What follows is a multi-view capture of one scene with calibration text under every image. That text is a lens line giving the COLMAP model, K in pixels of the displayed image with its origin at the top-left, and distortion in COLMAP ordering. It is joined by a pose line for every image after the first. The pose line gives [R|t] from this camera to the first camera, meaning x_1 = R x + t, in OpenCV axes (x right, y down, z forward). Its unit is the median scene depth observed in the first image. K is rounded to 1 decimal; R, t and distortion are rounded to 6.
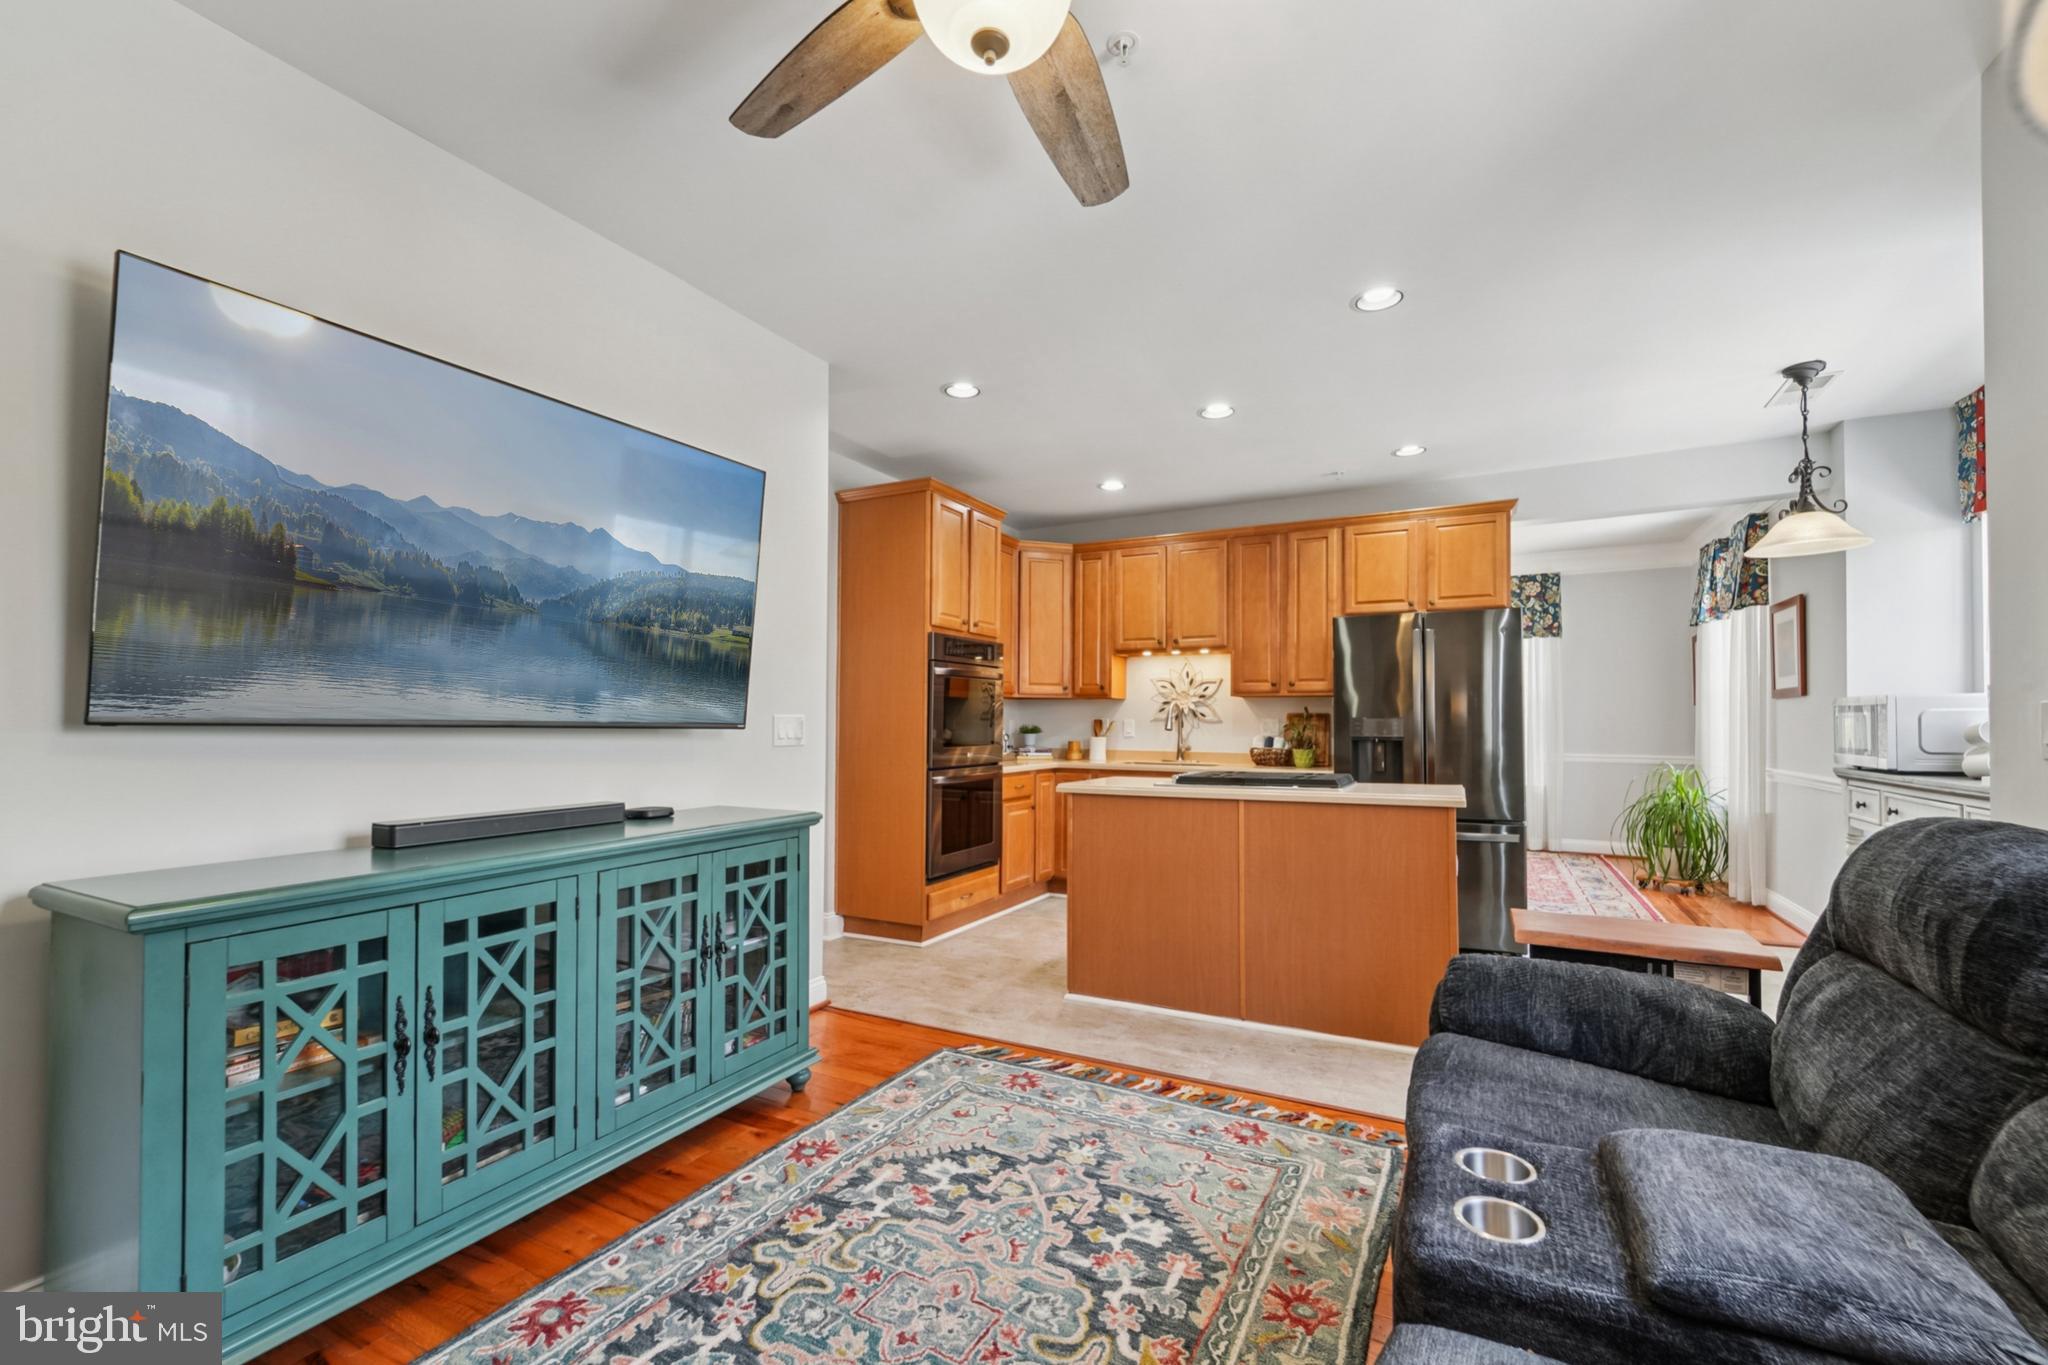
lens RADIAL K [[839.6, 0, 1023.2], [0, 839.6, 705.3], [0, 0, 1]] dist [-0.000505, -0.000260]
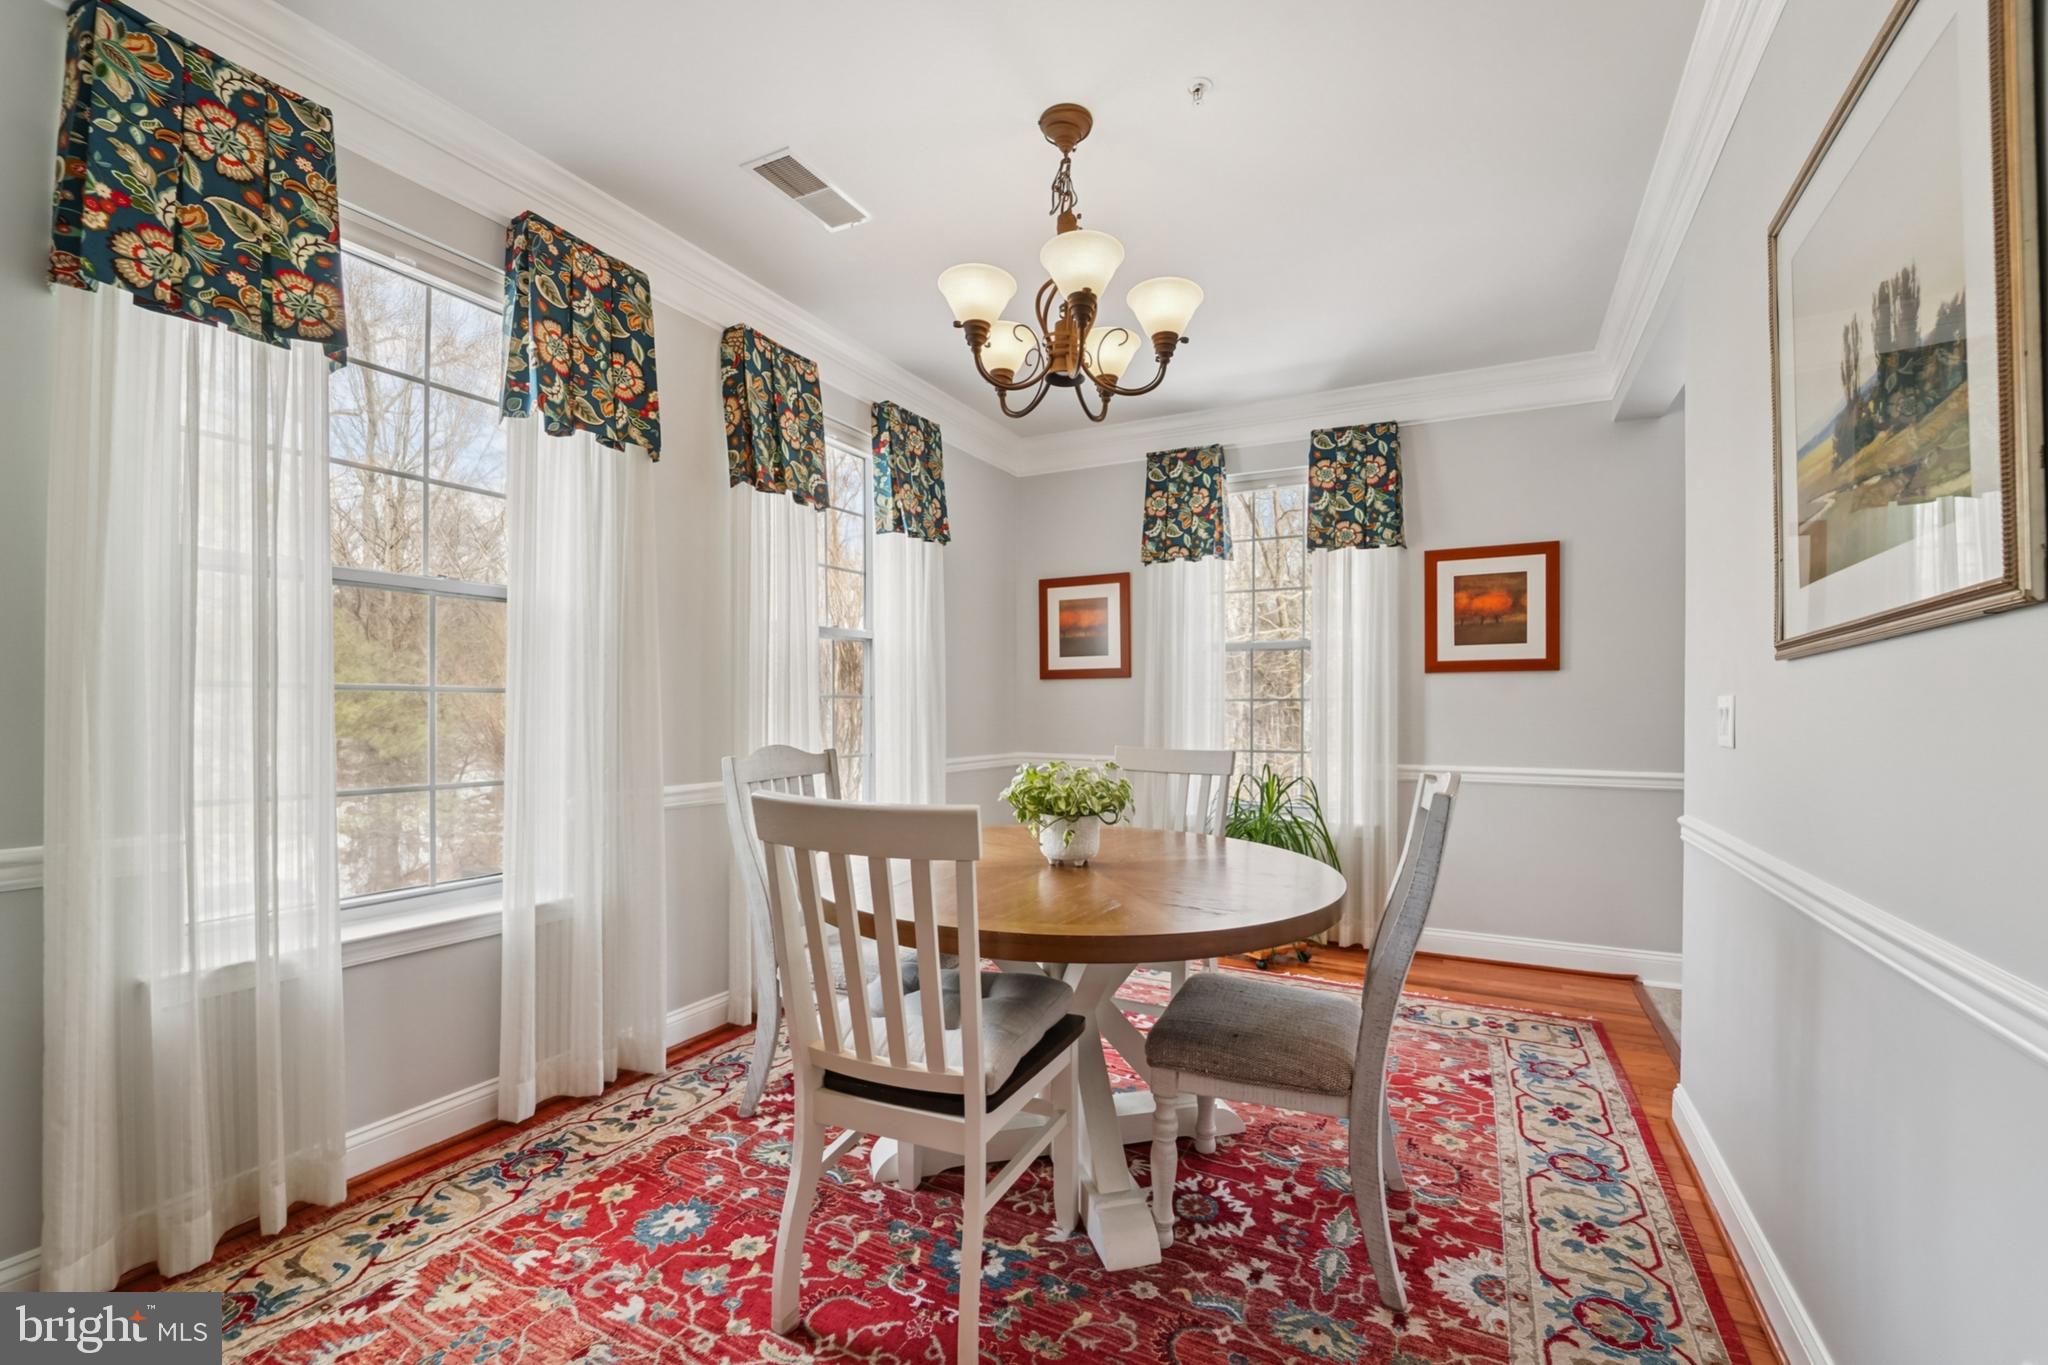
lens RADIAL K [[856.5, 0, 1055.5], [0, 856.5, 705.6], [0, 0, 1]] dist [-0.021091, -0.000114]
pose [[-0.028906, 0.006228, 0.999563, 0.286480], [-0.019683, 0.999783, -0.006798, 0.075031], [-0.999388, -0.019871, -0.028777, 3.017501]]
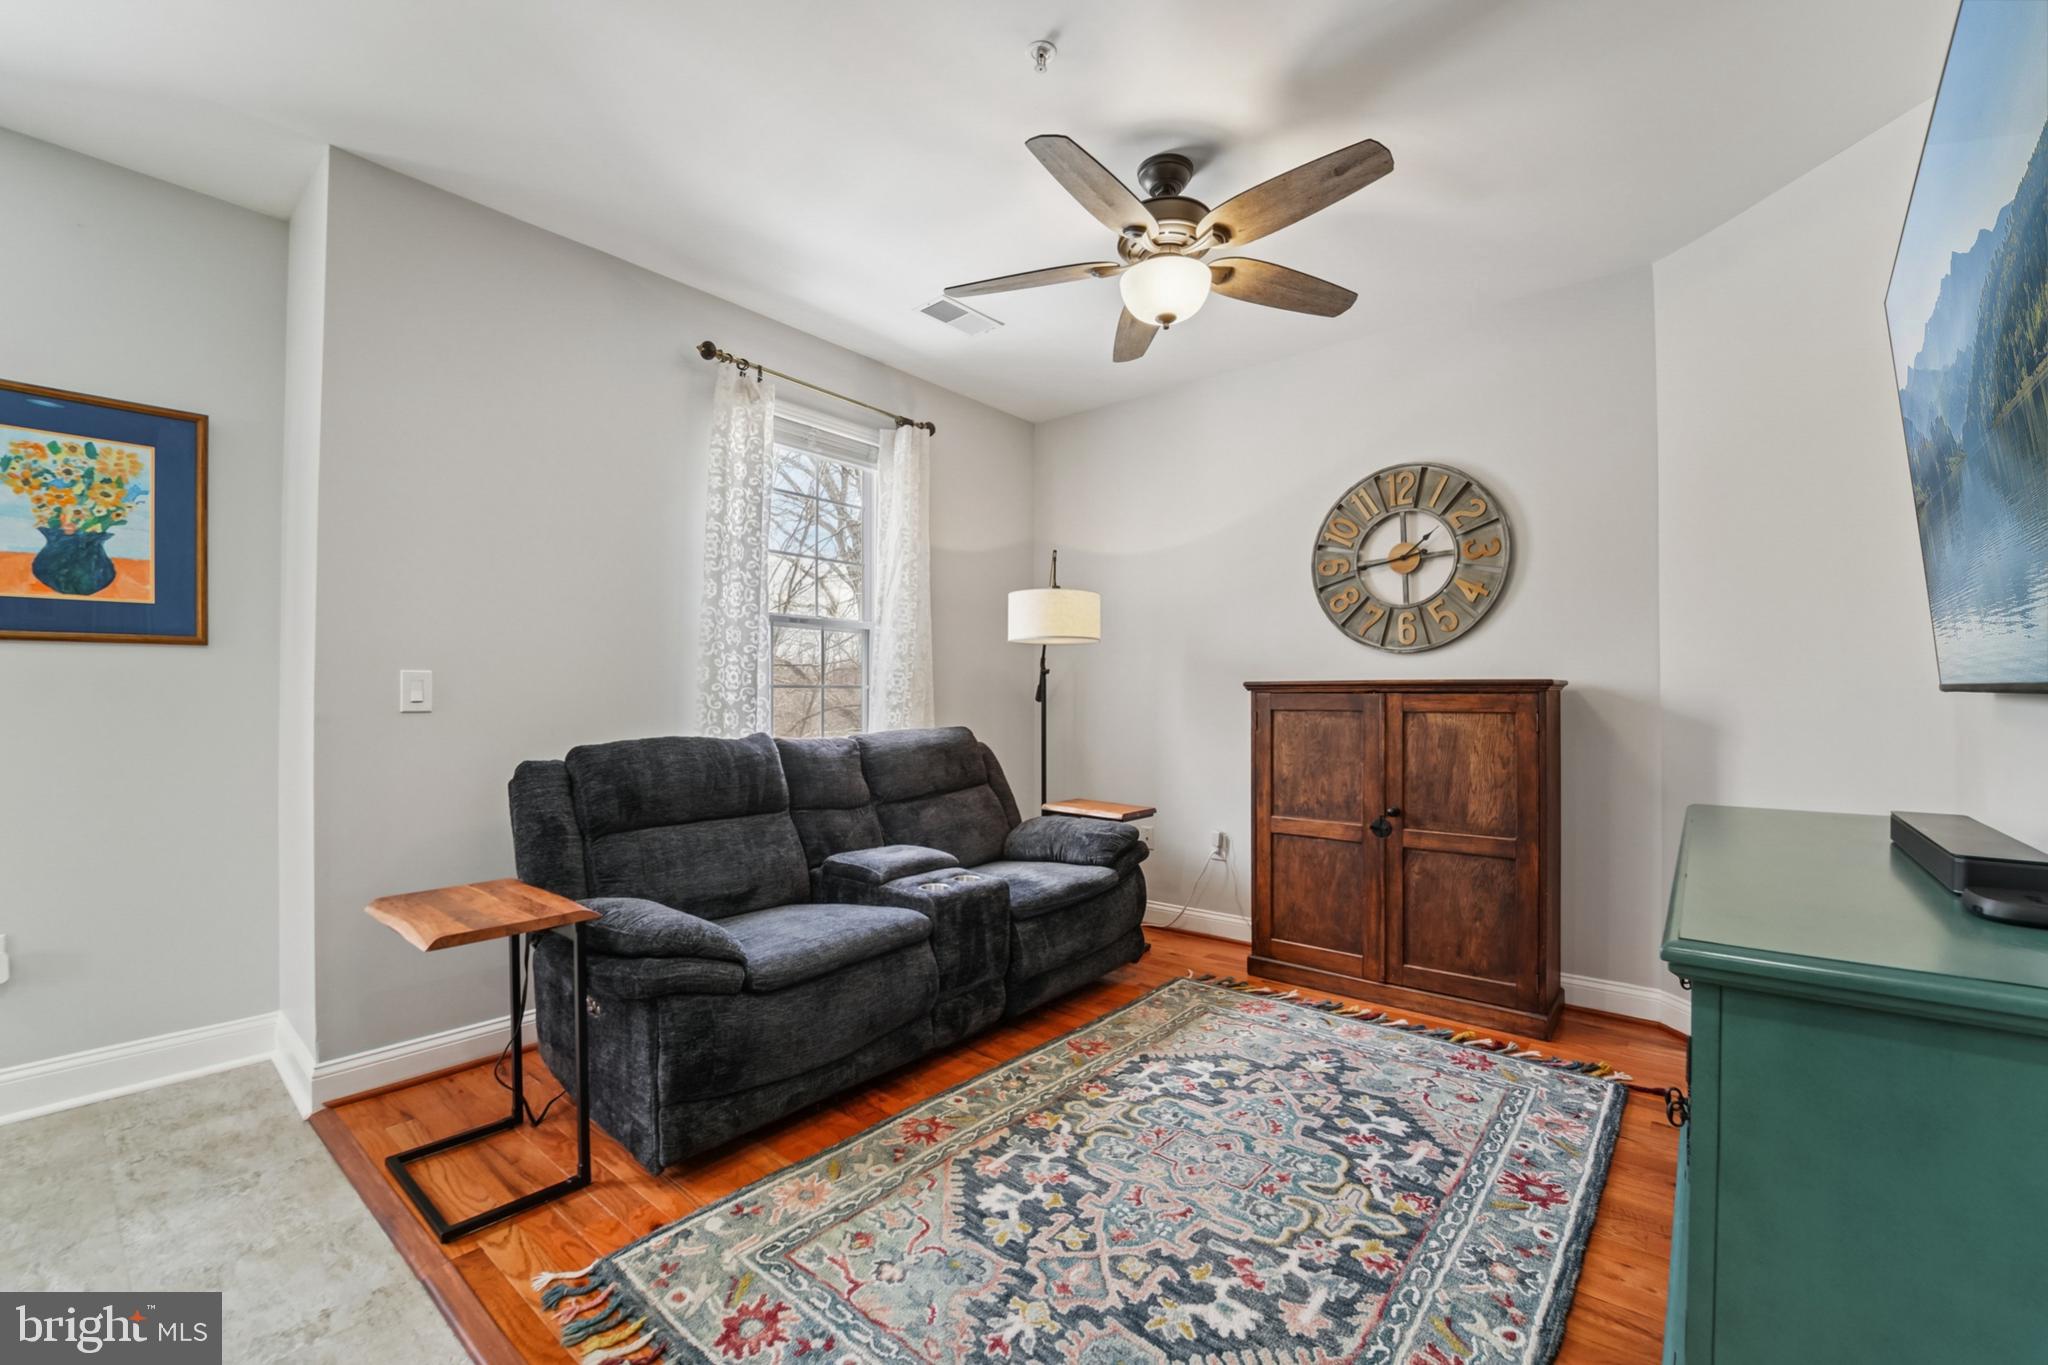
lens RADIAL K [[835.9, 0, 1031.6], [0, 835.9, 690.4], [0, 0, 1]] dist [-0.022212, 0.000000]
pose [[-0.980837, -0.001343, 0.194826, -0.063733], [-0.007161, 0.999549, -0.029162, 0.044061], [-0.194699, -0.029998, -0.980404, 1.617992]]
